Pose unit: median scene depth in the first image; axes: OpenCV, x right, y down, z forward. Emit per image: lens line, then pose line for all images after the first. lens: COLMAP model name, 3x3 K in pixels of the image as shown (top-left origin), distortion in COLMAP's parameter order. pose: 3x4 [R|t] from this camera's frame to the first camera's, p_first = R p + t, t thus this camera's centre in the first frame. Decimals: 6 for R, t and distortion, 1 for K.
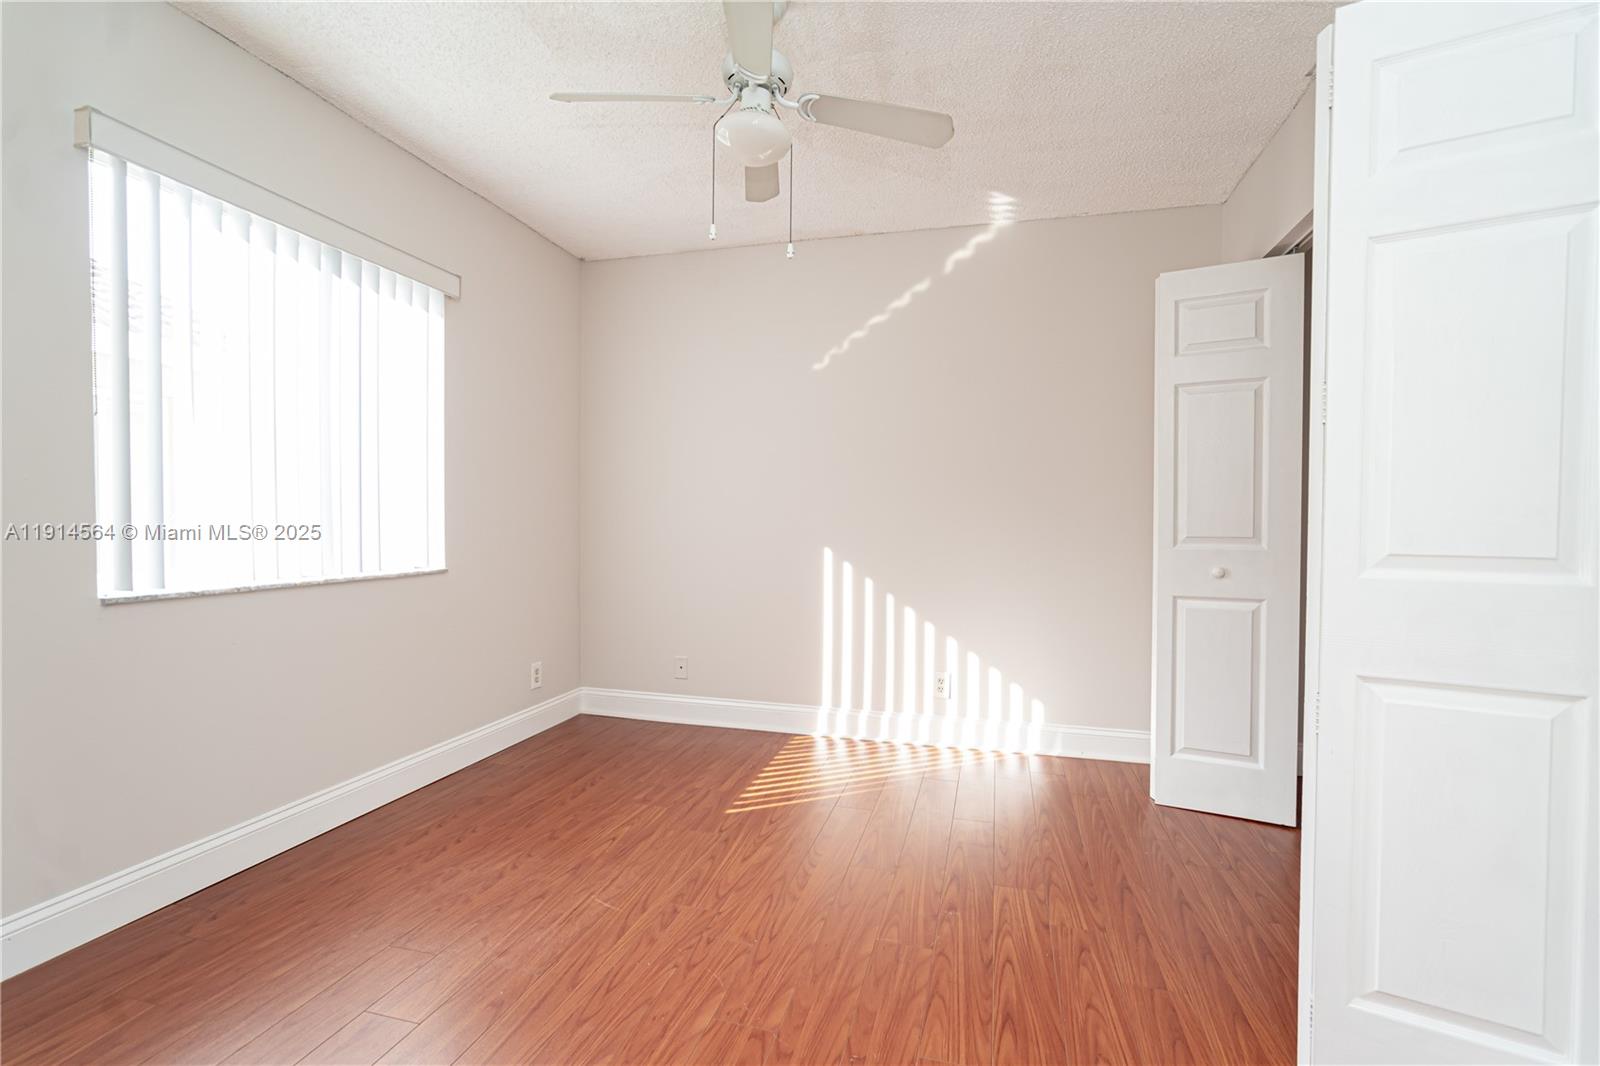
lens RADIAL K [[726.5, 0, 803.8], [0, 726.5, 525.6], [0, 0, 1]] dist [-0.010929, 0.000240]
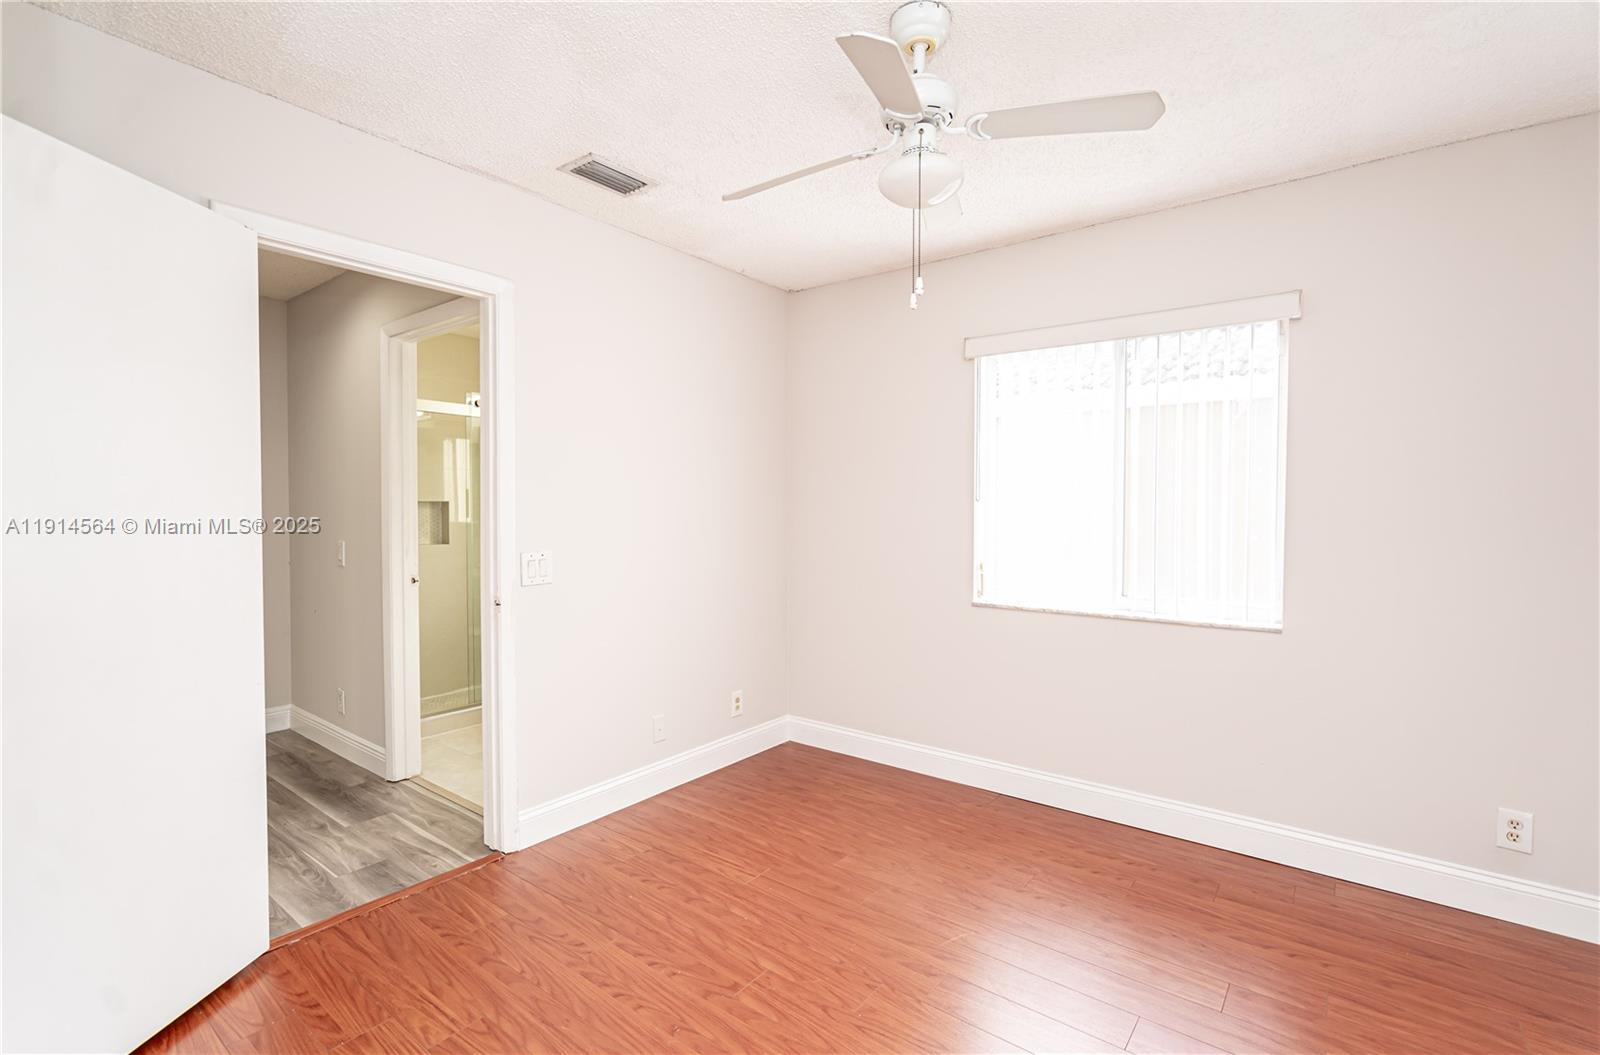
lens RADIAL K [[722.1, 0, 791.2], [0, 722.1, 530.8], [0, 0, 1]] dist [0.002037, -0.018023]
pose [[-0.389925, 0.022752, -0.920566, 0.540909], [-0.016599, 0.999359, 0.031730, -0.077321], [0.920697, 0.027653, -0.389297, 0.797649]]
